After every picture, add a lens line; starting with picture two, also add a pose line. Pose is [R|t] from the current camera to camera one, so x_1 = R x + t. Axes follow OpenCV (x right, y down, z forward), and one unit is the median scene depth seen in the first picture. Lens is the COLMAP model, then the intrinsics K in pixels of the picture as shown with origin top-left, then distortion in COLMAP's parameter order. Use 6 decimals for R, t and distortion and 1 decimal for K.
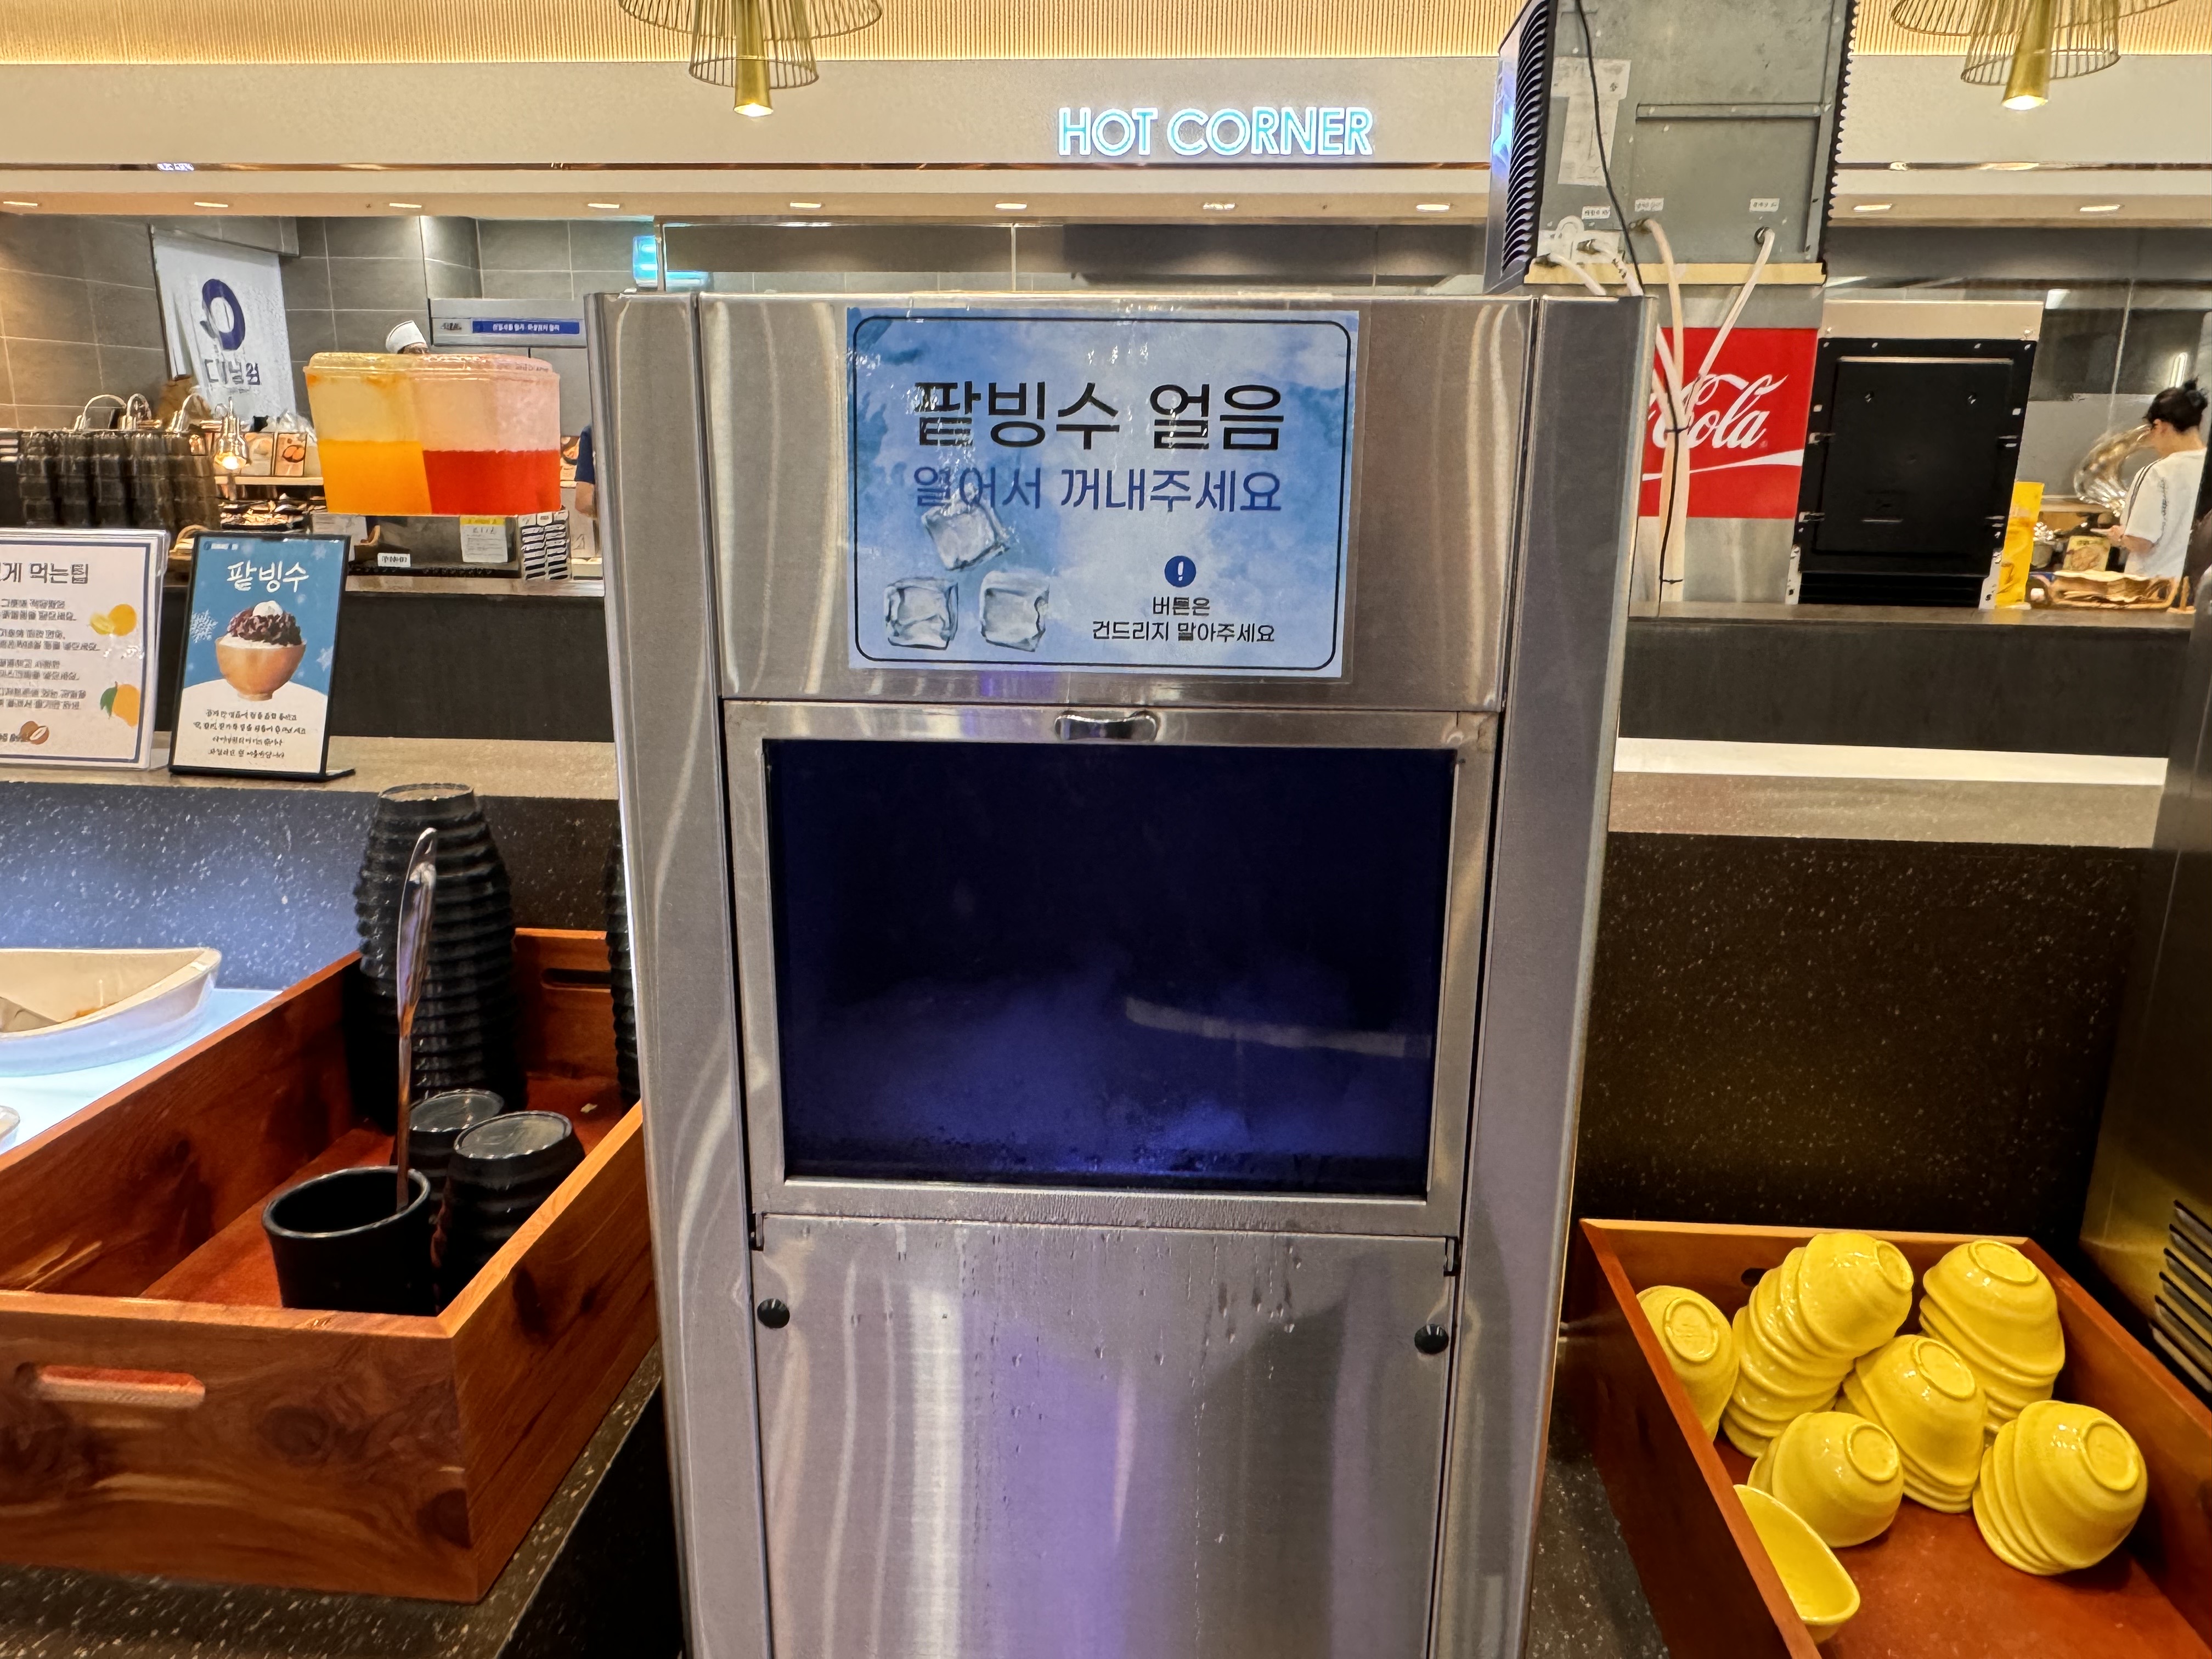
lens RADIAL K [[1525.5, 0, 1089.7], [0, 1525.5, 841.3], [0, 0, 1]] dist [-0.006849, 0.003285]
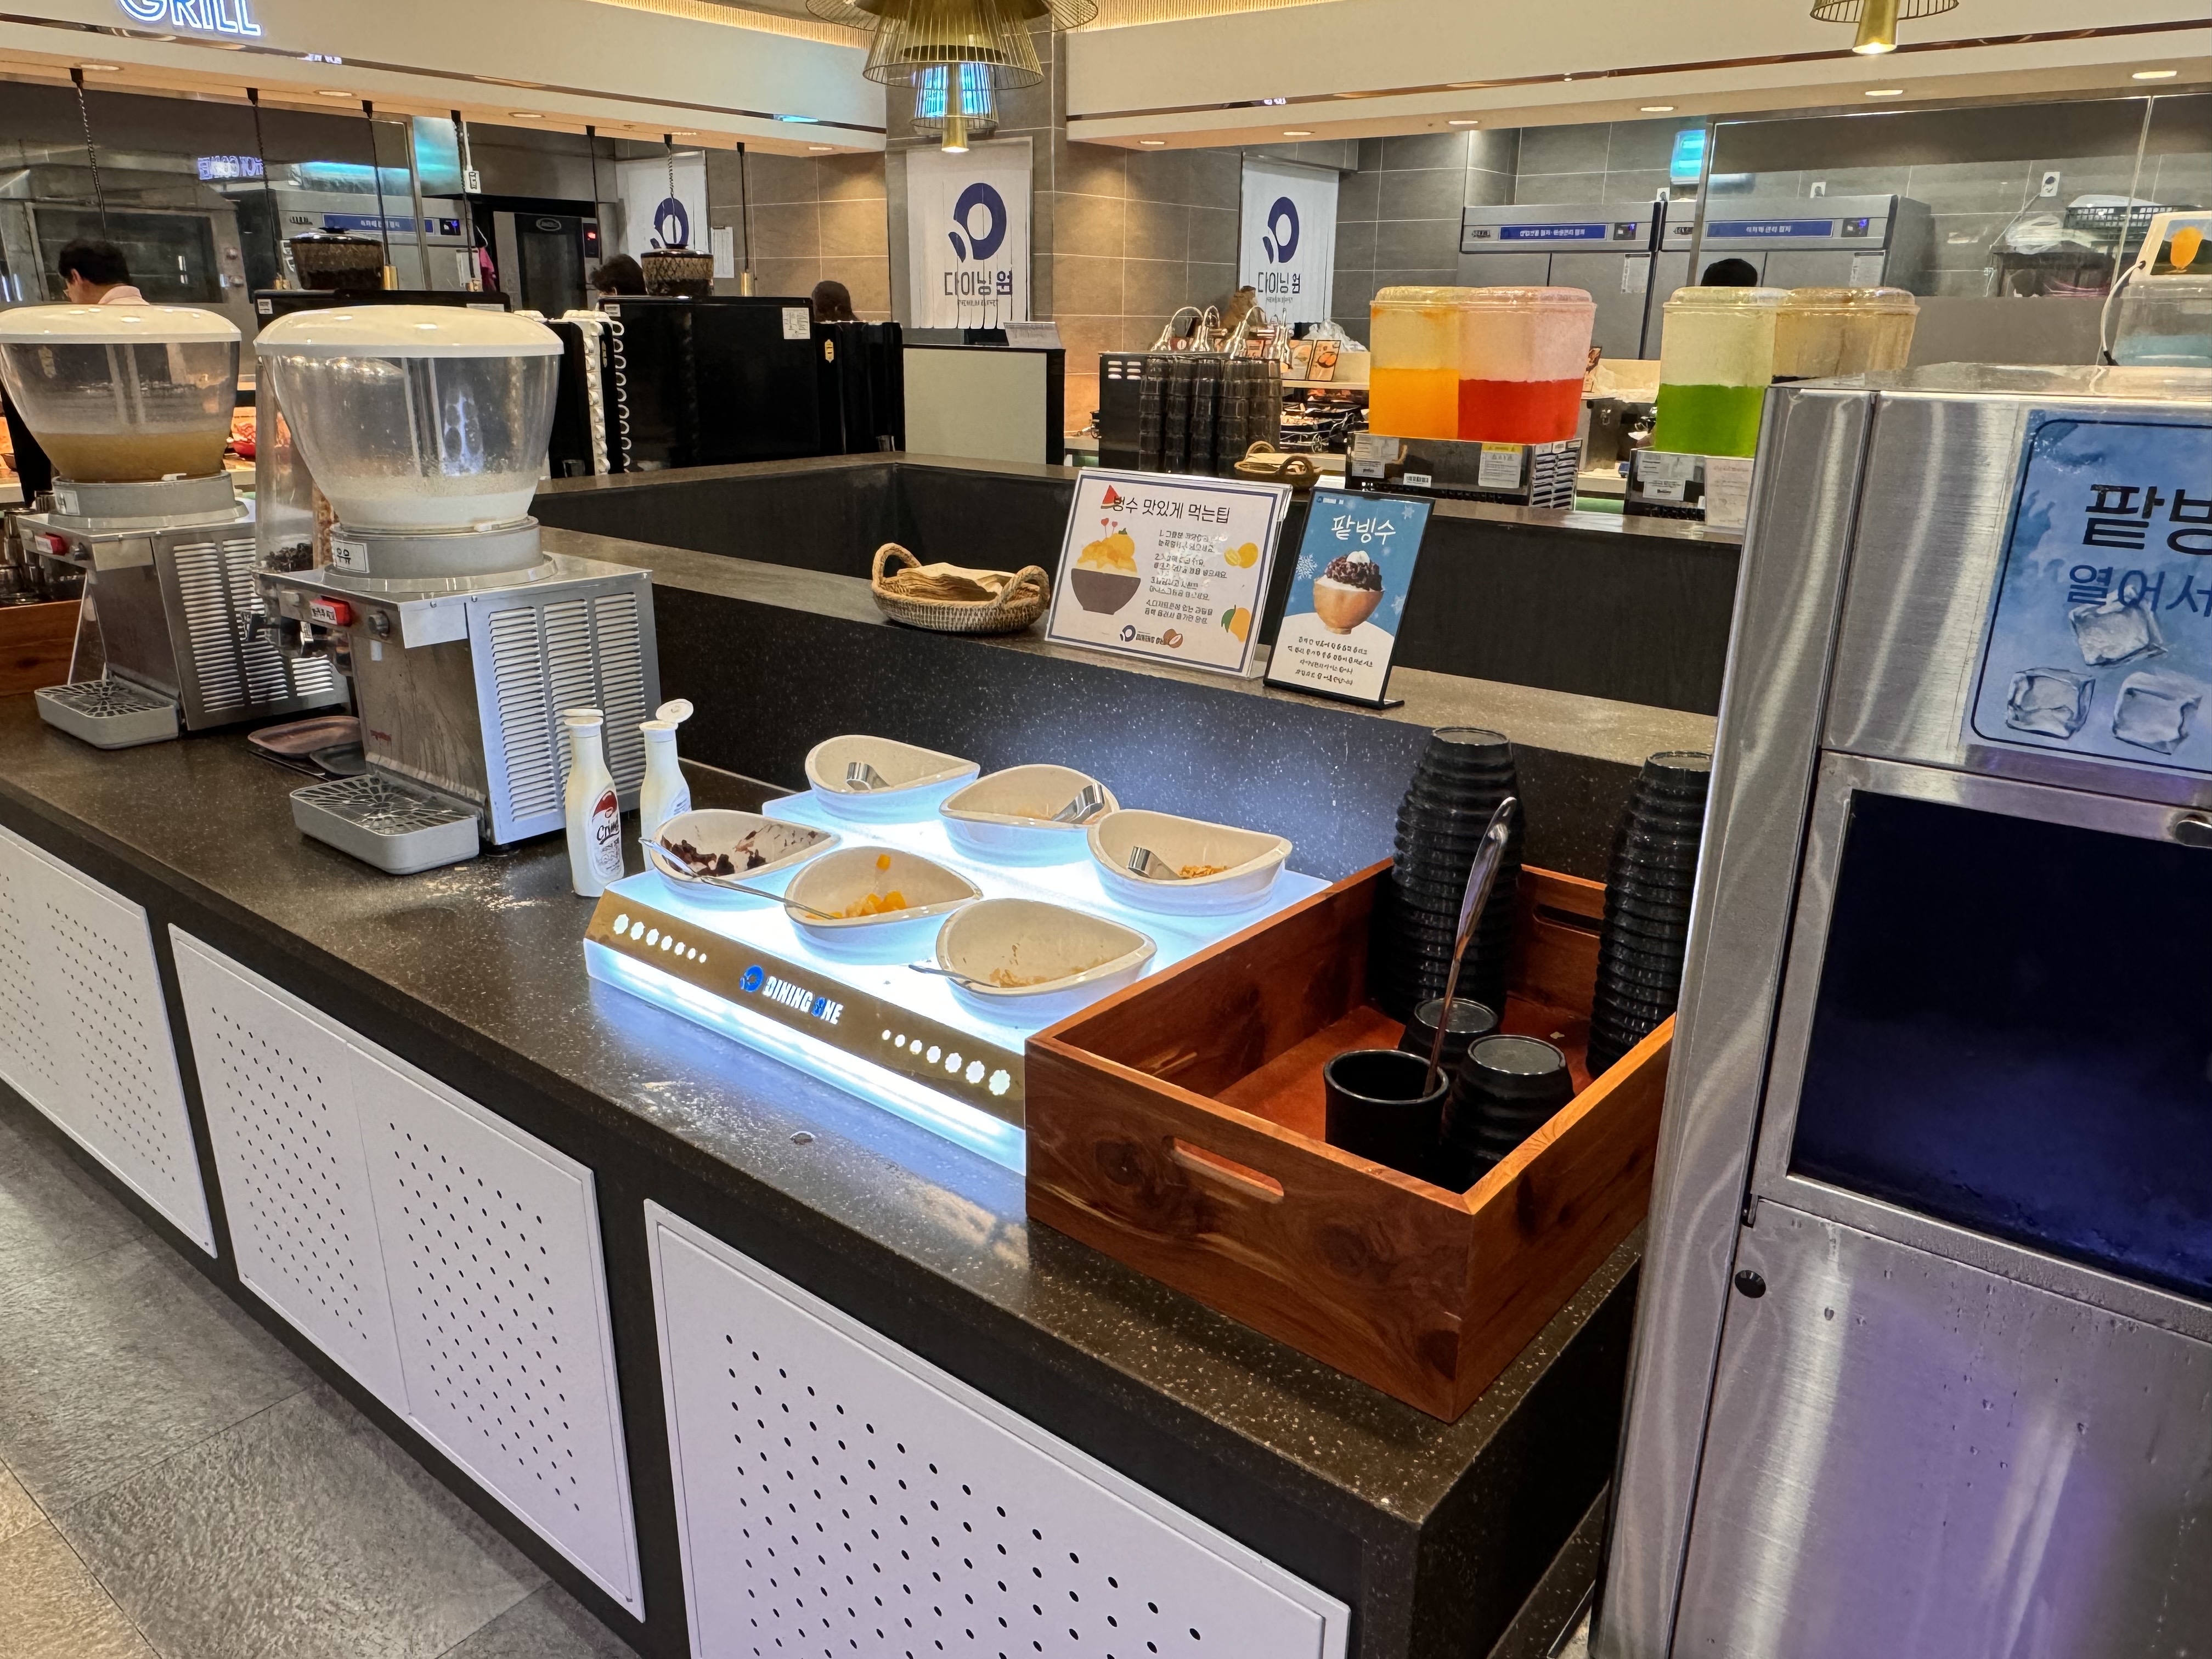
lens RADIAL K [[1525.5, 0, 1089.7], [0, 1525.5, 841.3], [0, 0, 1]] dist [-0.006849, 0.003285]
pose [[0.823576, 0.181352, -0.537433, -0.038199], [-0.145229, 0.983346, 0.109270, -0.038557], [0.548299, -0.011942, 0.836197, -0.123986]]
